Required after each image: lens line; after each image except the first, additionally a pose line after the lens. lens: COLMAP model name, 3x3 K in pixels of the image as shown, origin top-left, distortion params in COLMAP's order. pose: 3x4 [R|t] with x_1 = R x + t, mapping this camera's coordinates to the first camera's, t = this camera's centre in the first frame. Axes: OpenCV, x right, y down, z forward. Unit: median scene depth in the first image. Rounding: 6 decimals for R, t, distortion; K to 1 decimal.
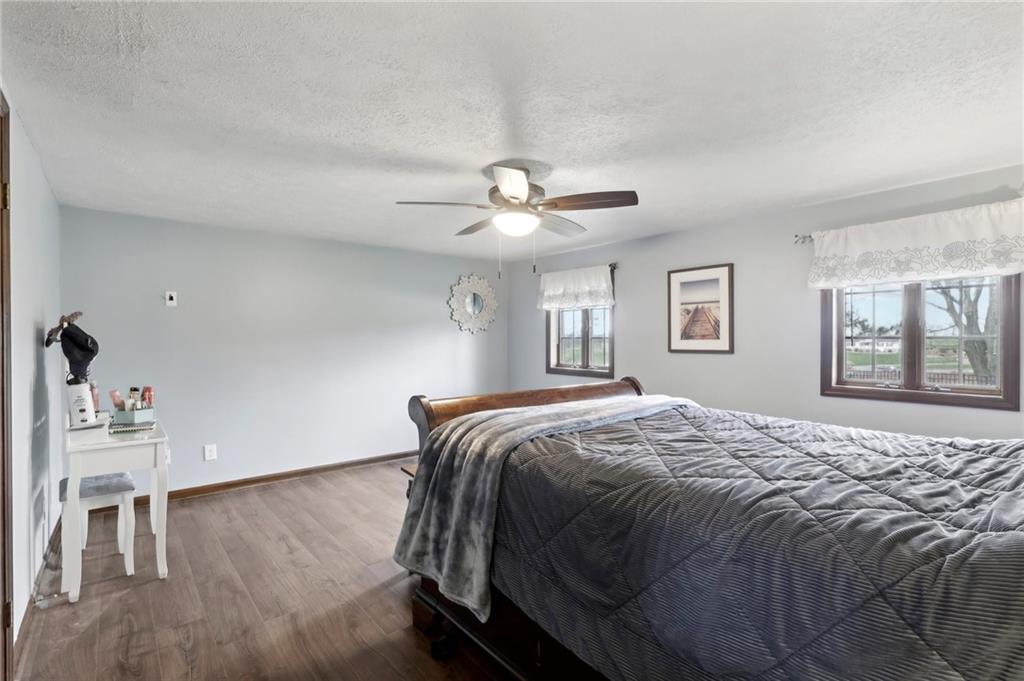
lens RADIAL K [[474.8, 0, 508.9], [0, 474.8, 340.3], [0, 0, 1]] dist [0.002961, 0.000105]
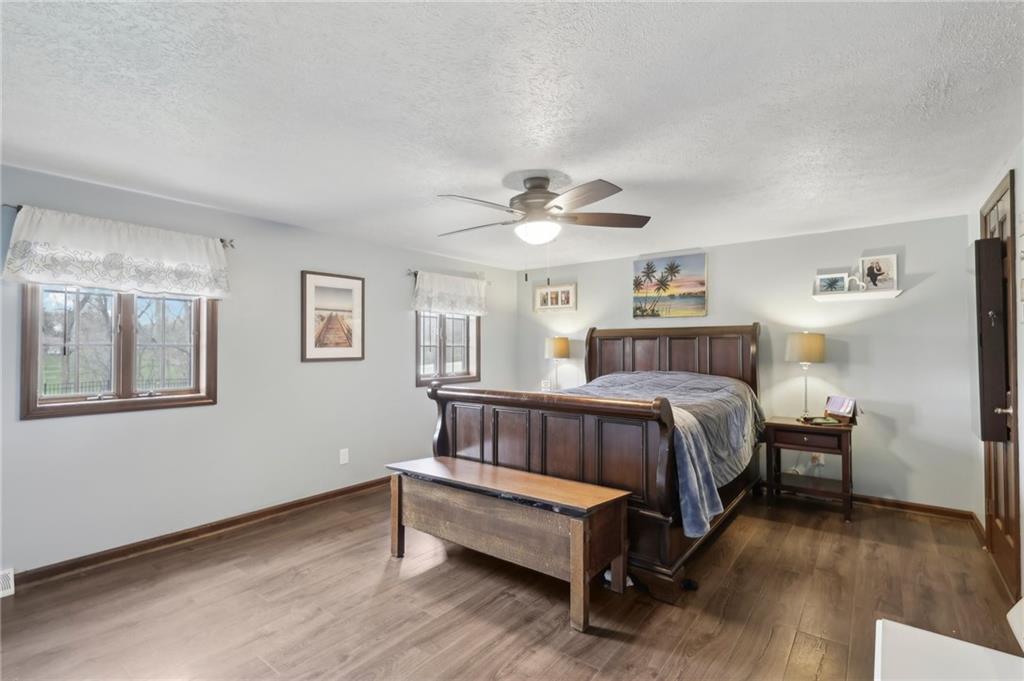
lens RADIAL K [[474.8, 0, 508.9], [0, 474.8, 340.3], [0, 0, 1]] dist [0.002961, 0.000105]
pose [[-0.201127, 0.015967, 0.979435, -0.626175], [0.004125, 0.999872, -0.015453, 0.000456], [-0.979556, 0.000932, -0.201168, 0.824103]]
